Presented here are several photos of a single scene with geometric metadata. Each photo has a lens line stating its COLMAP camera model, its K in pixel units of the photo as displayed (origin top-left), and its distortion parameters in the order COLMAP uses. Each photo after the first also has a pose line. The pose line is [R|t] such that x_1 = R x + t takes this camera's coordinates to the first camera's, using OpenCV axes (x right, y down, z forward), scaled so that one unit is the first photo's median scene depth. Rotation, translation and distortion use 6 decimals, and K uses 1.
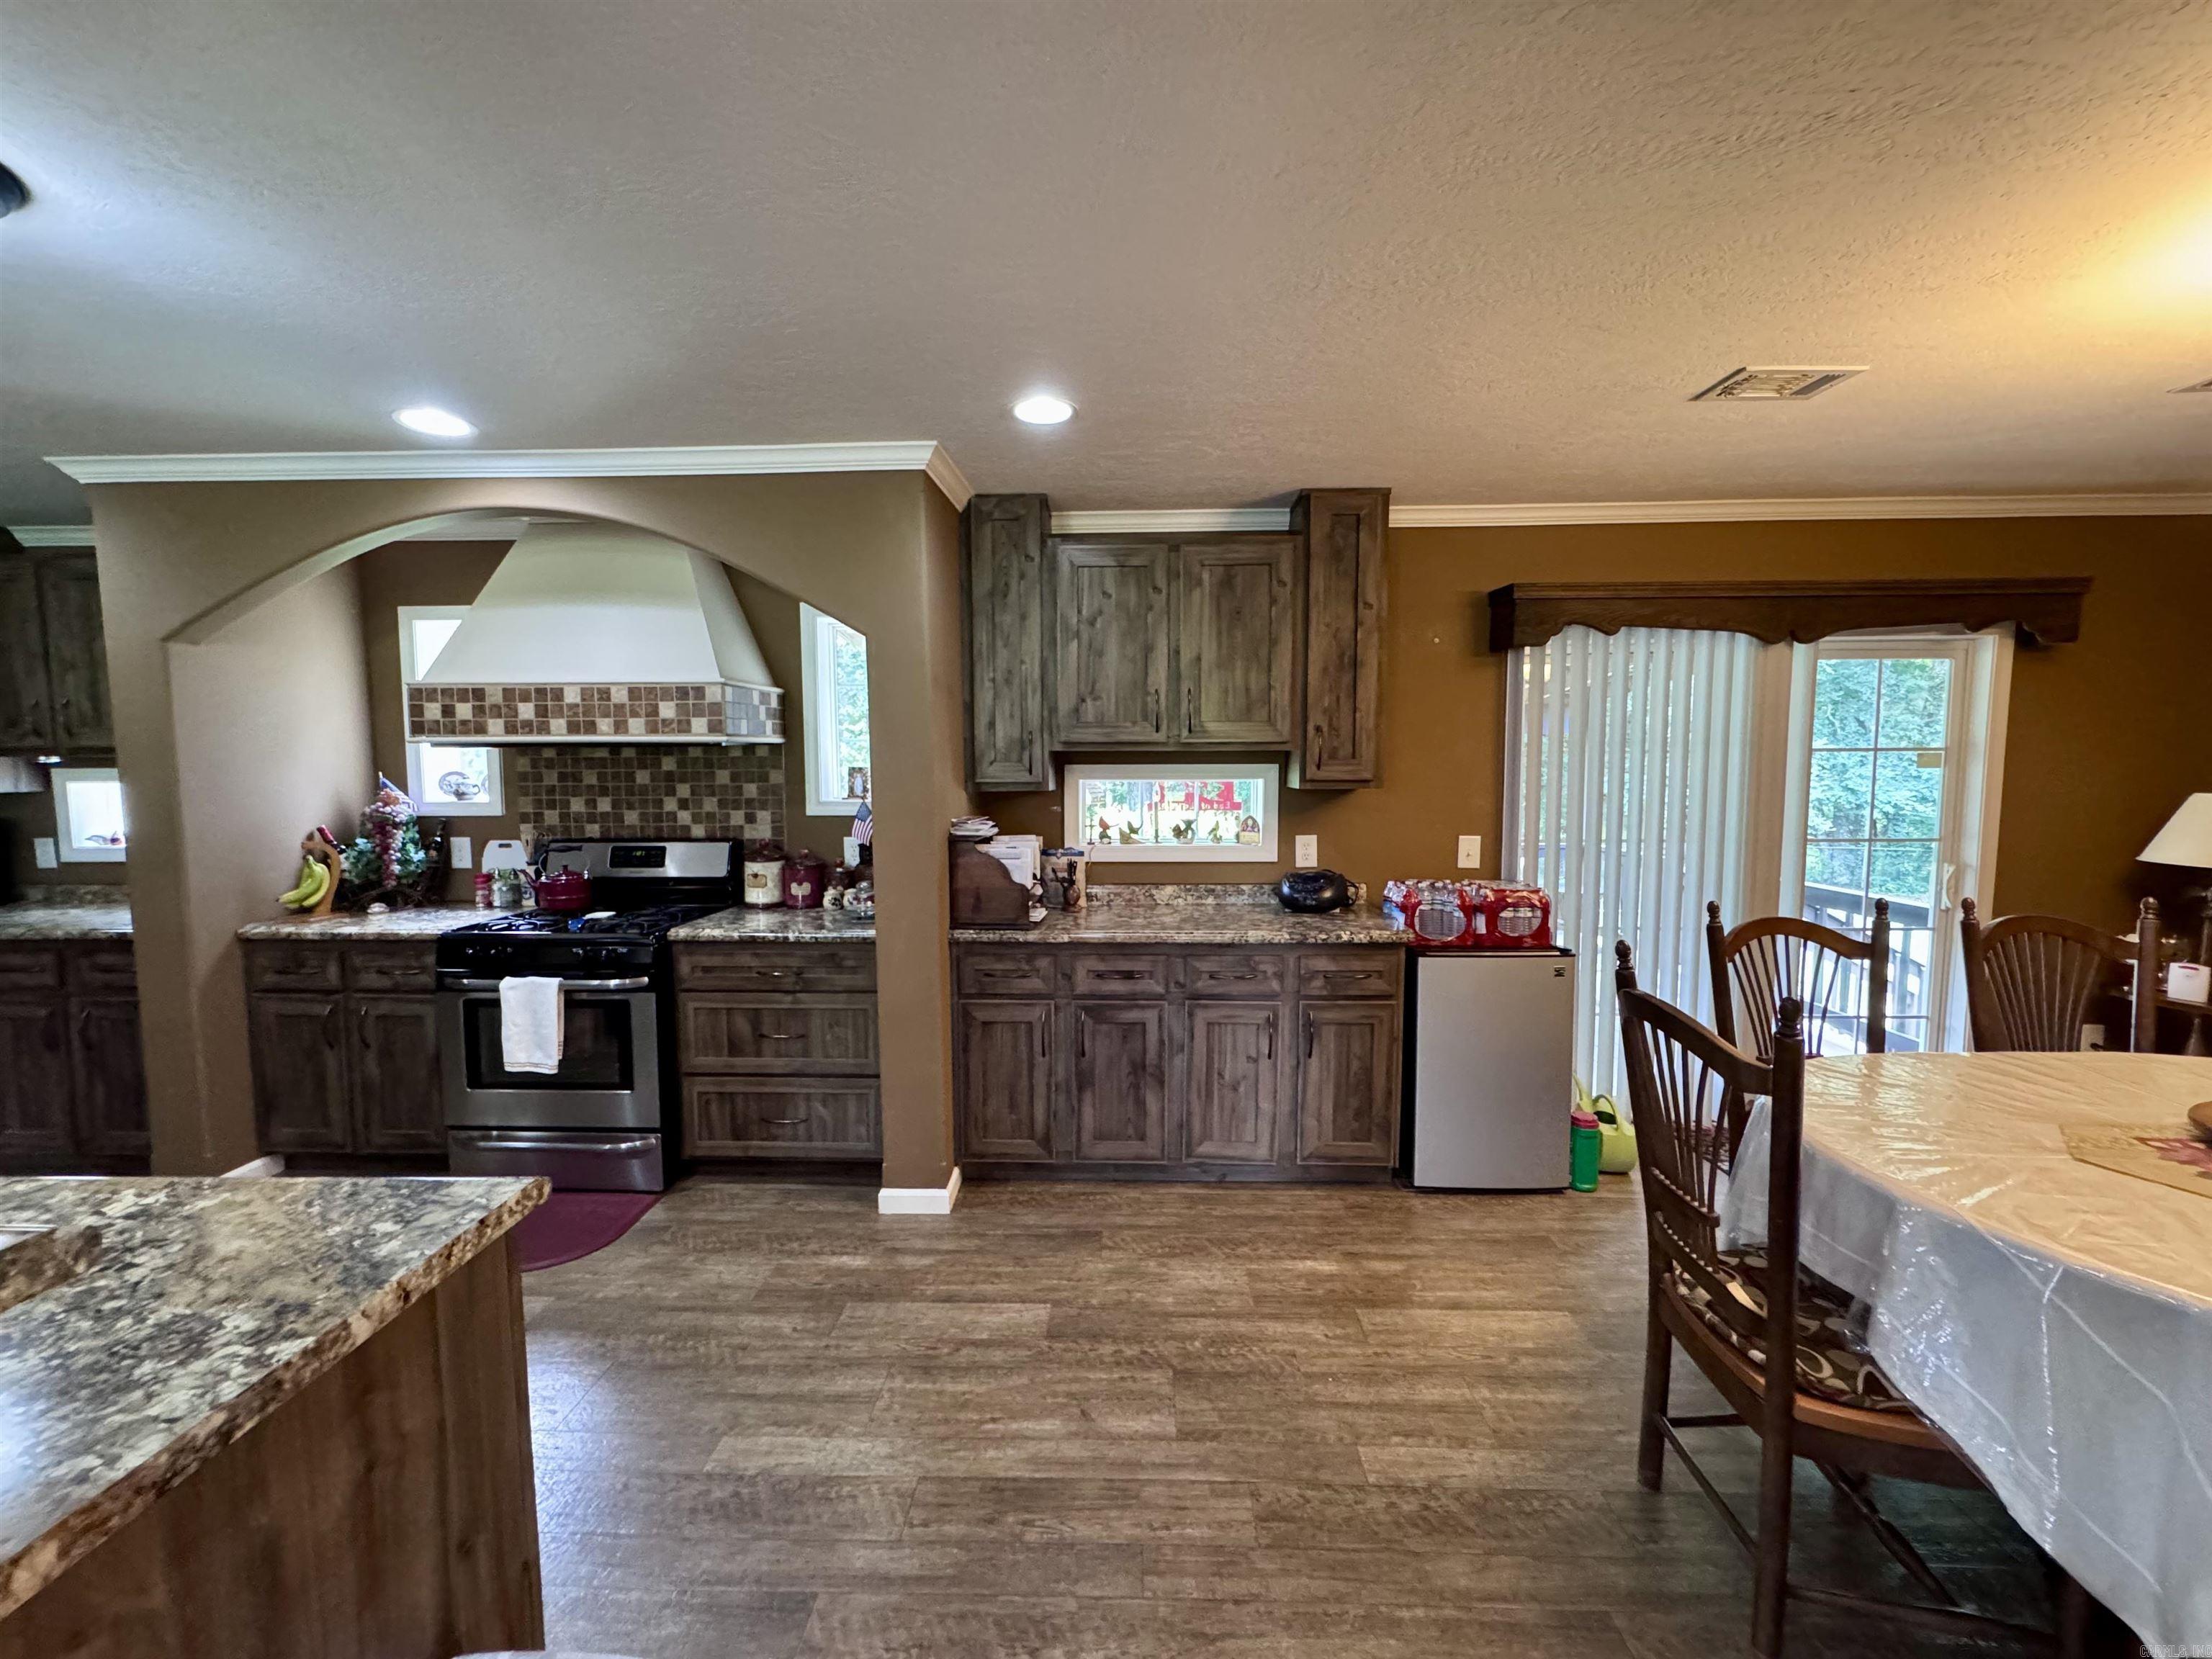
lens RADIAL K [[882.5, 0, 1102.1], [0, 882.5, 826.6], [0, 0, 1]] dist [-0.003606, 0.001000]
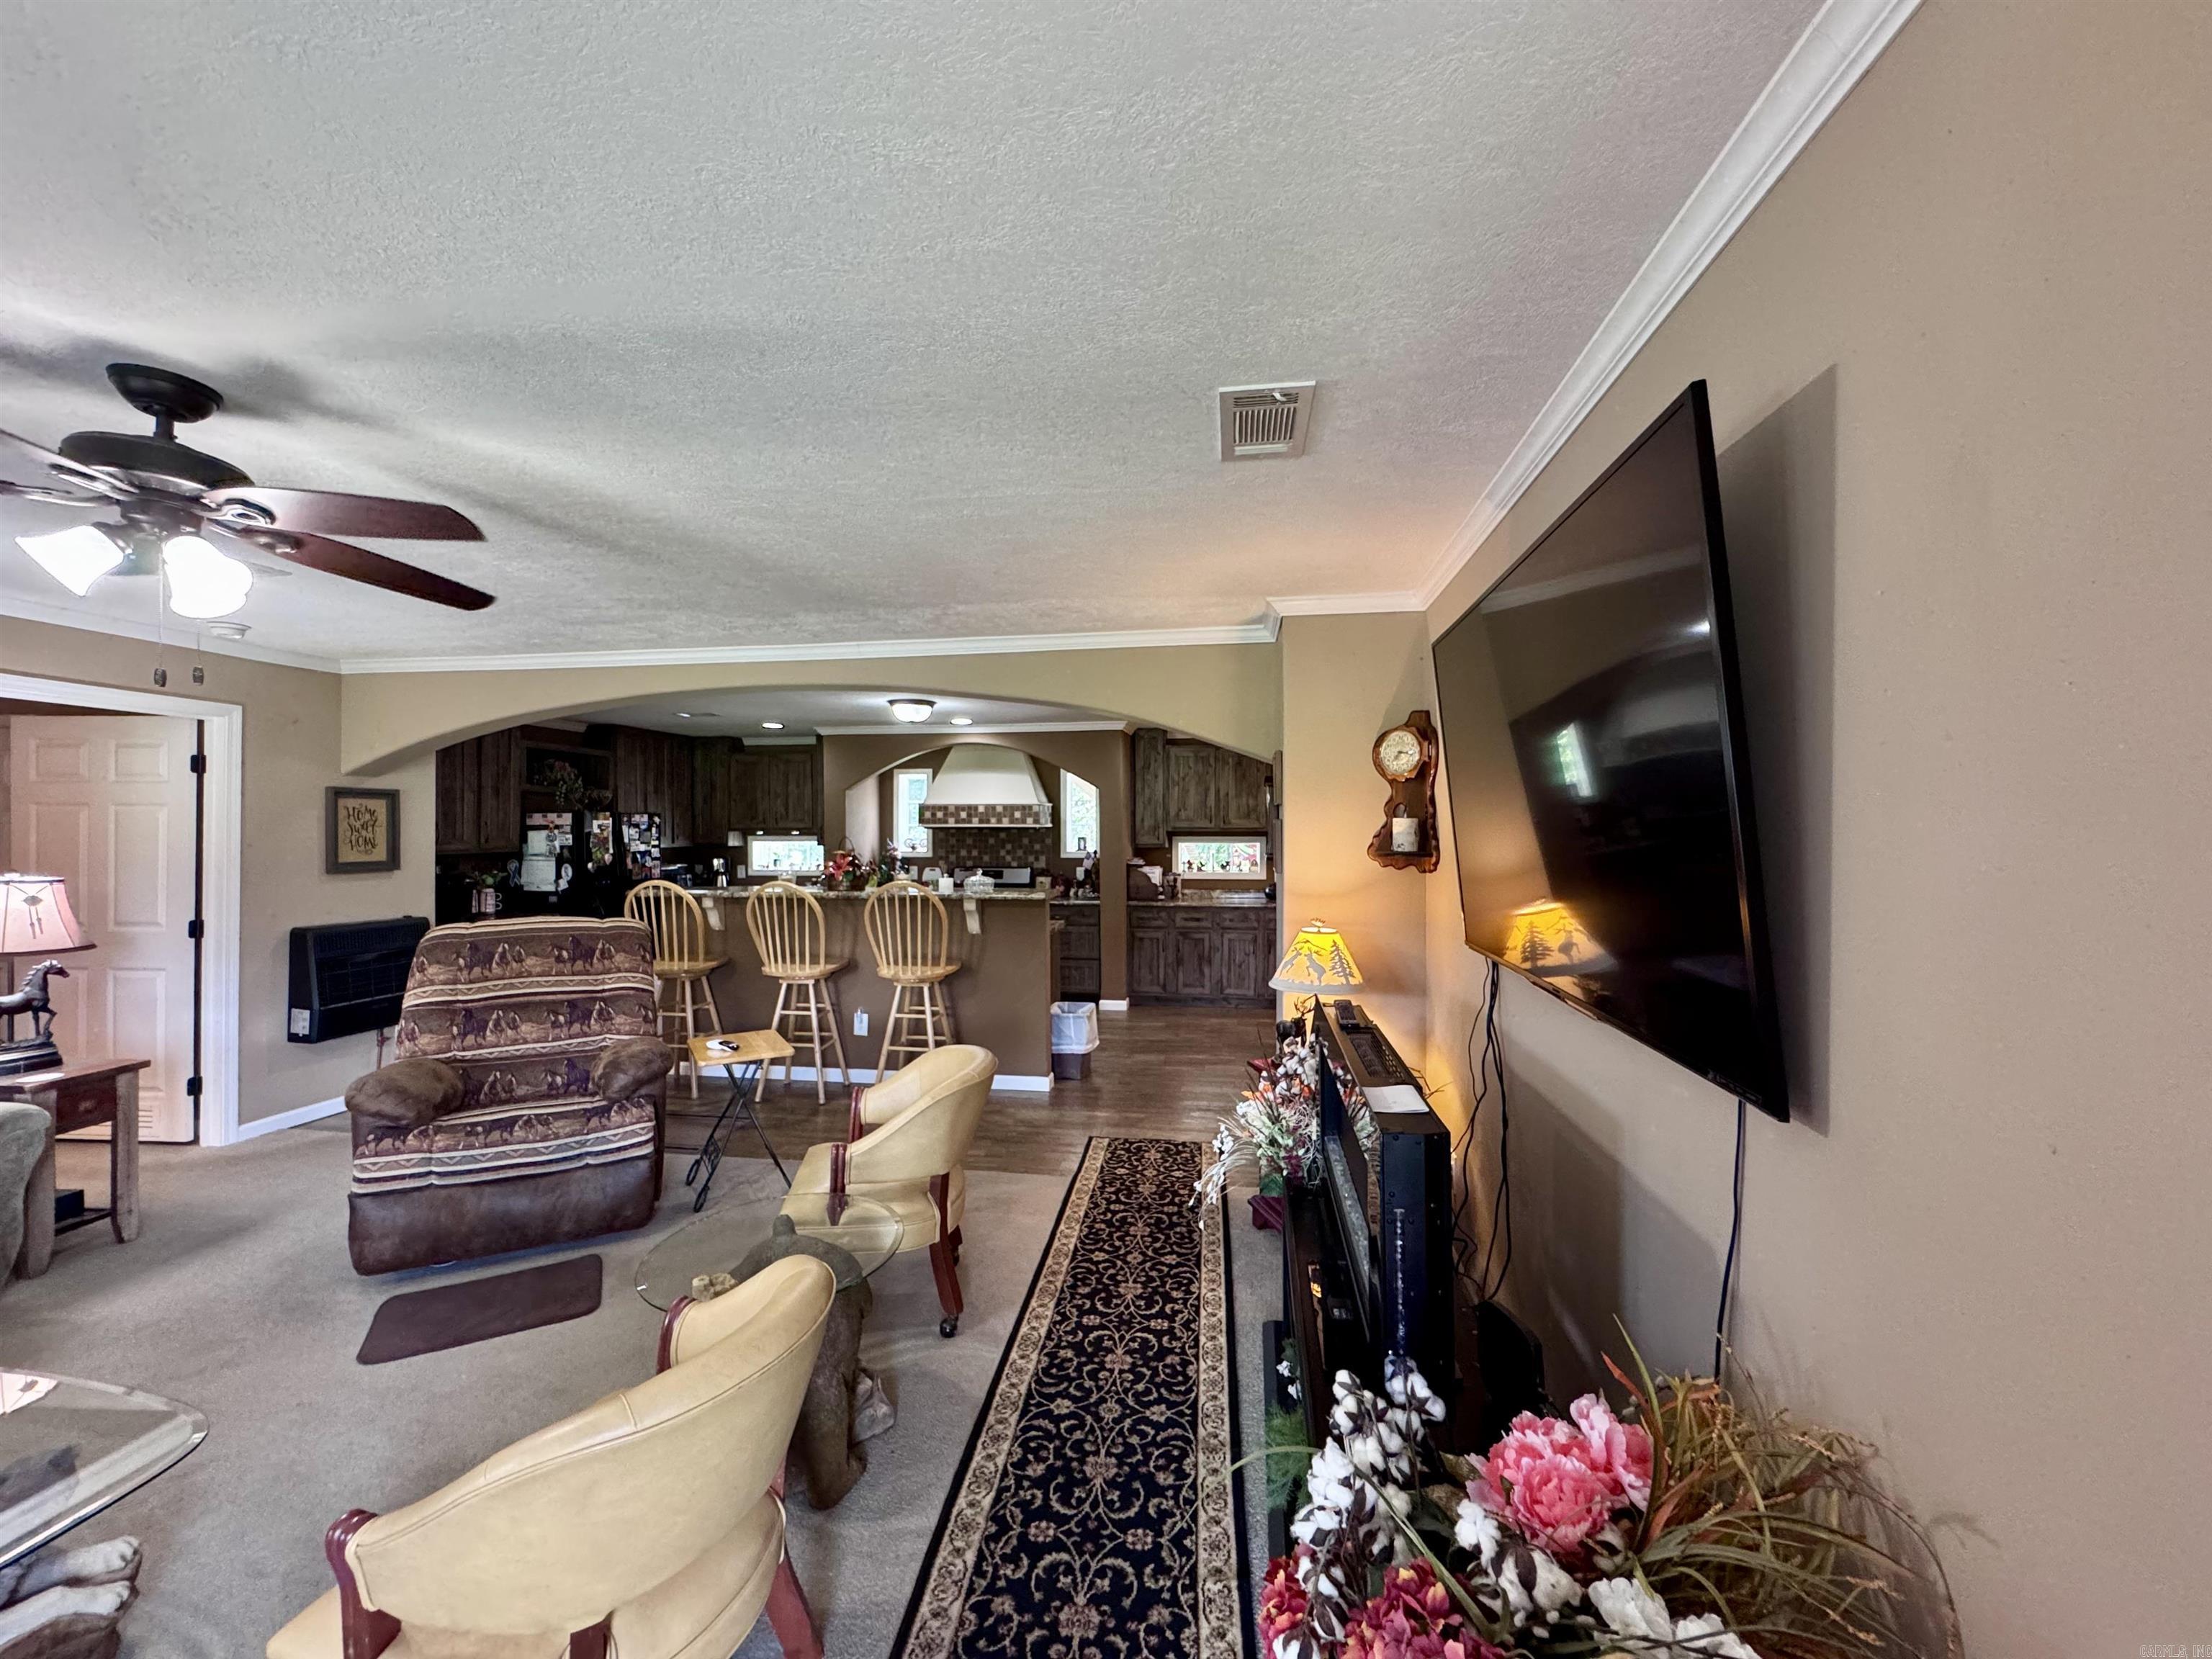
lens RADIAL K [[882.5, 0, 1099.4], [0, 882.5, 820.7], [0, 0, 1]] dist [-0.003606, 0.001000]
pose [[0.991984, 0.002294, -0.126346, 0.070581], [-0.013125, 0.996298, -0.084956, 0.103668], [0.125683, 0.085934, 0.988342, -1.557559]]
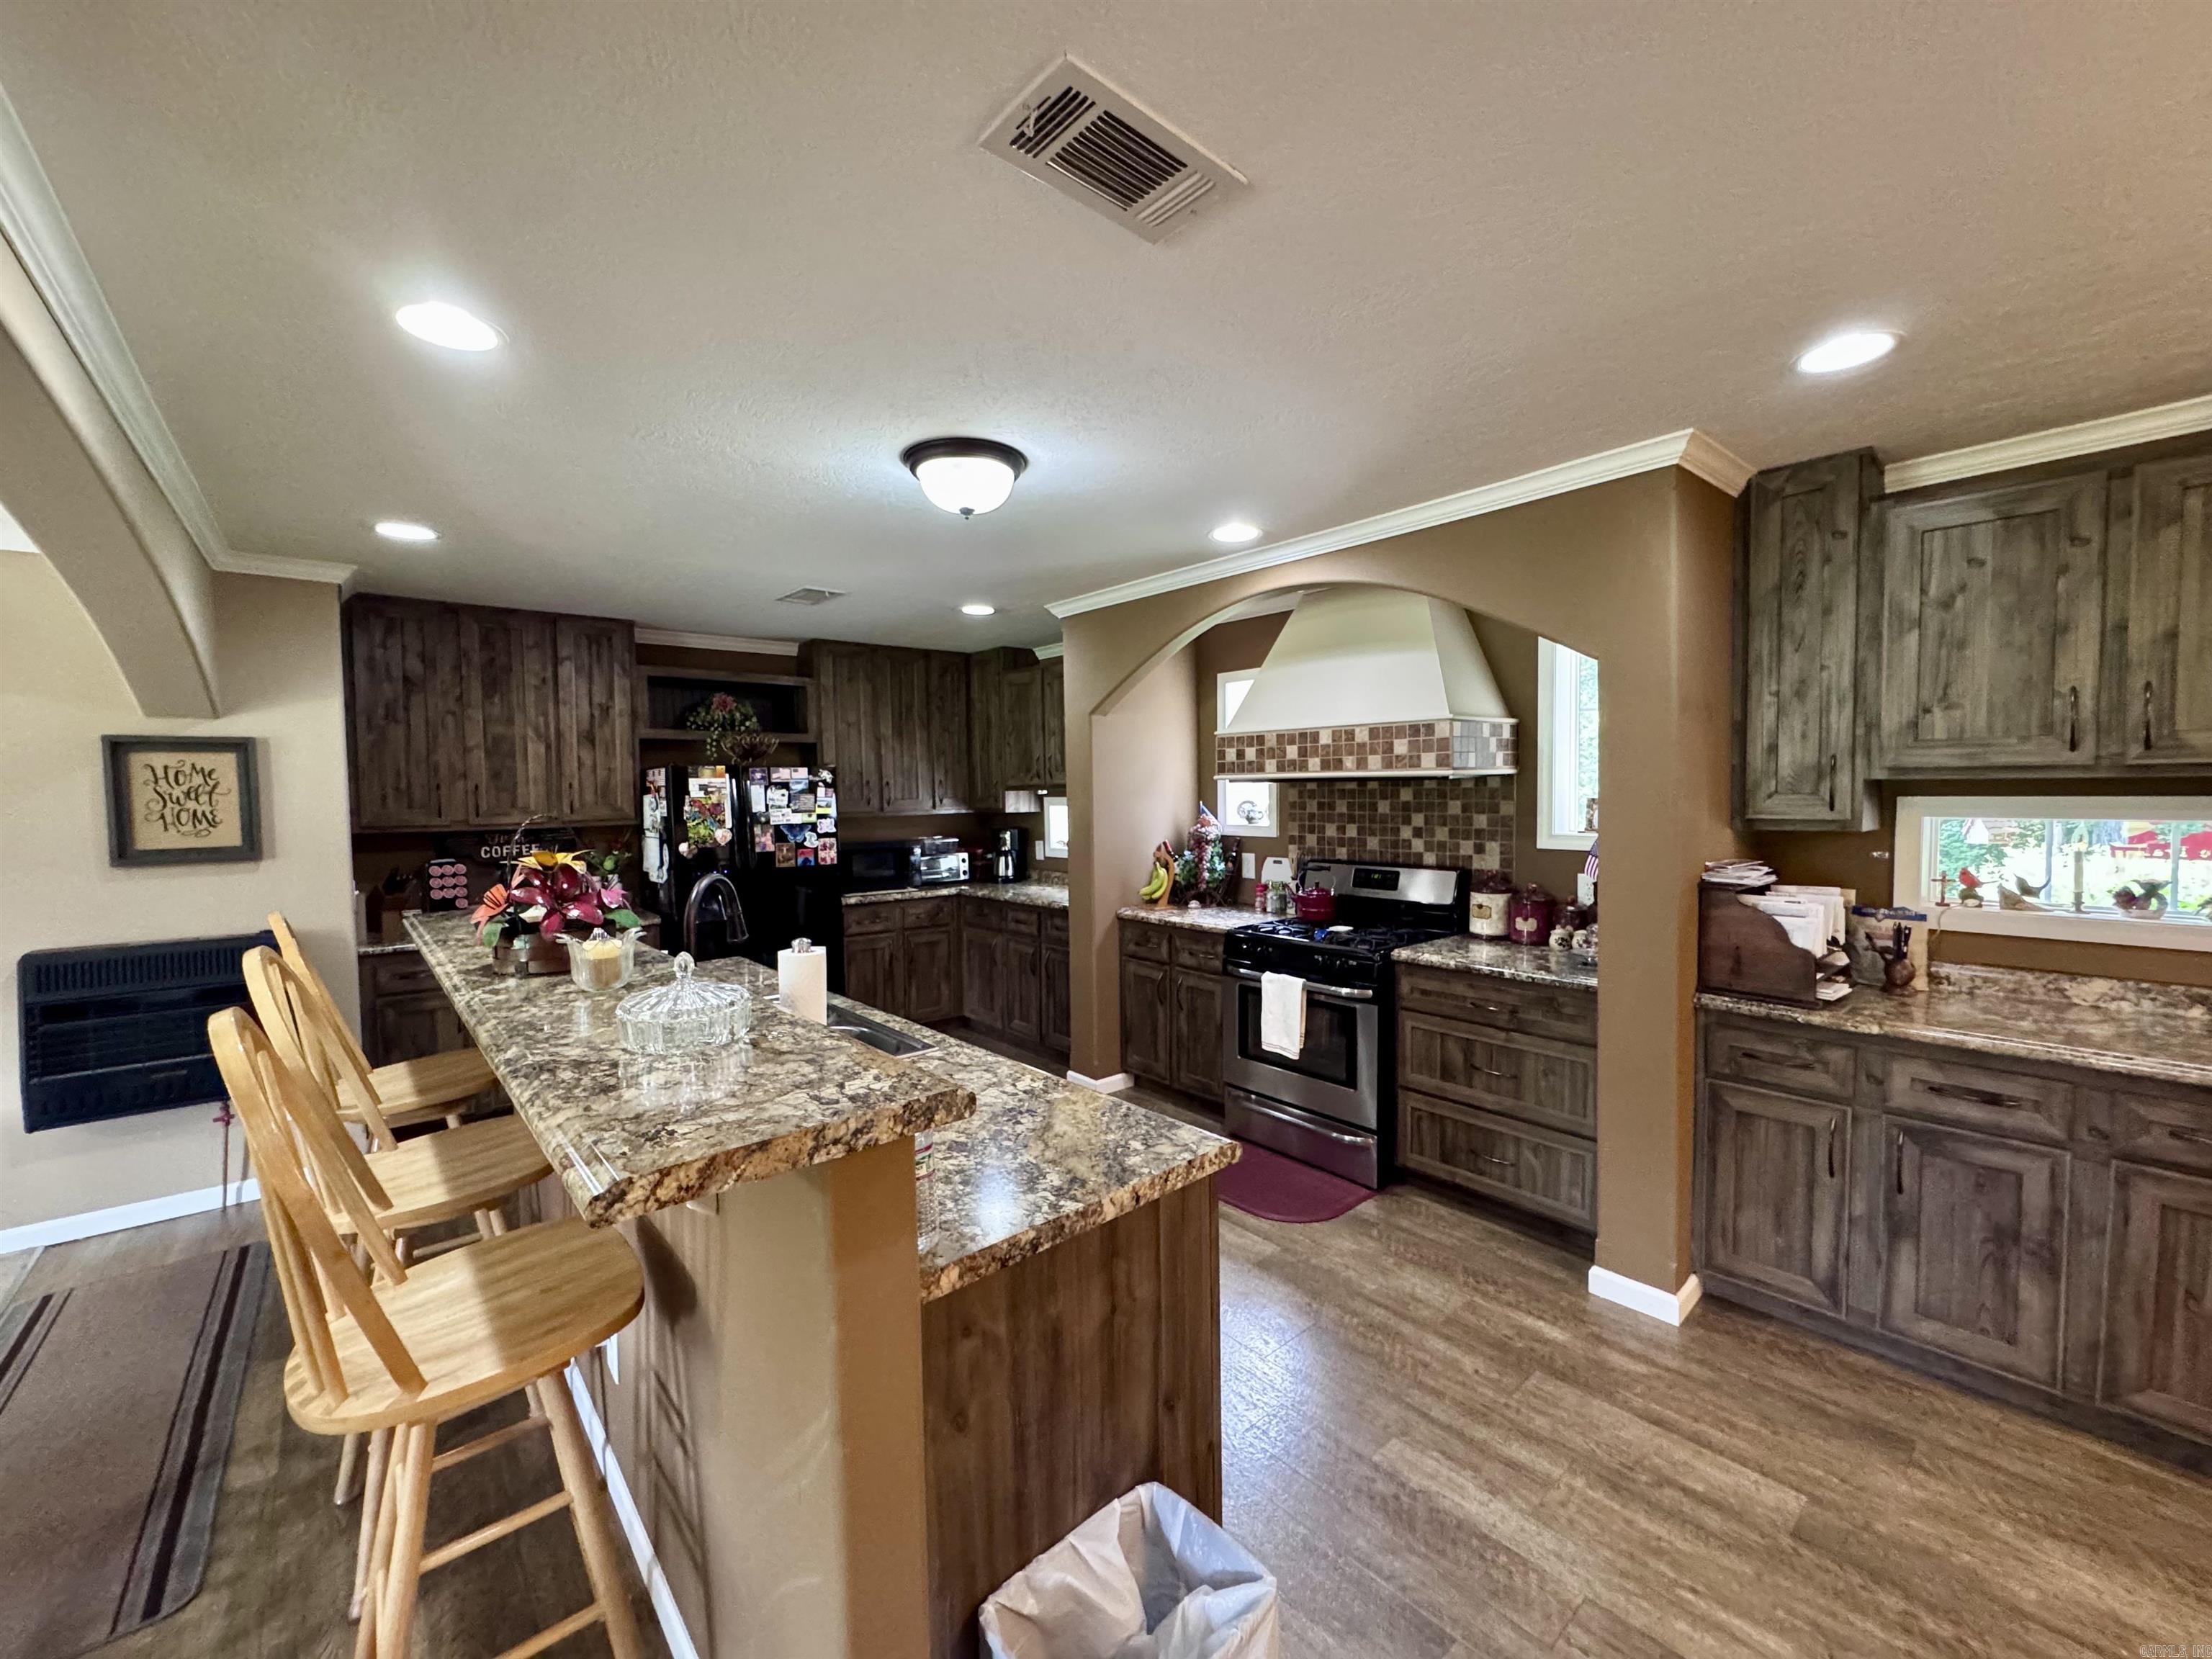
lens RADIAL K [[882.5, 0, 1103.3], [0, 882.5, 825.7], [0, 0, 1]] dist [-0.003606, 0.001000]
pose [[0.679651, 0.026428, -0.733059, 0.057253], [-0.043998, 0.999020, -0.004776, -0.014514], [0.732215, 0.035499, 0.680148, -0.001817]]
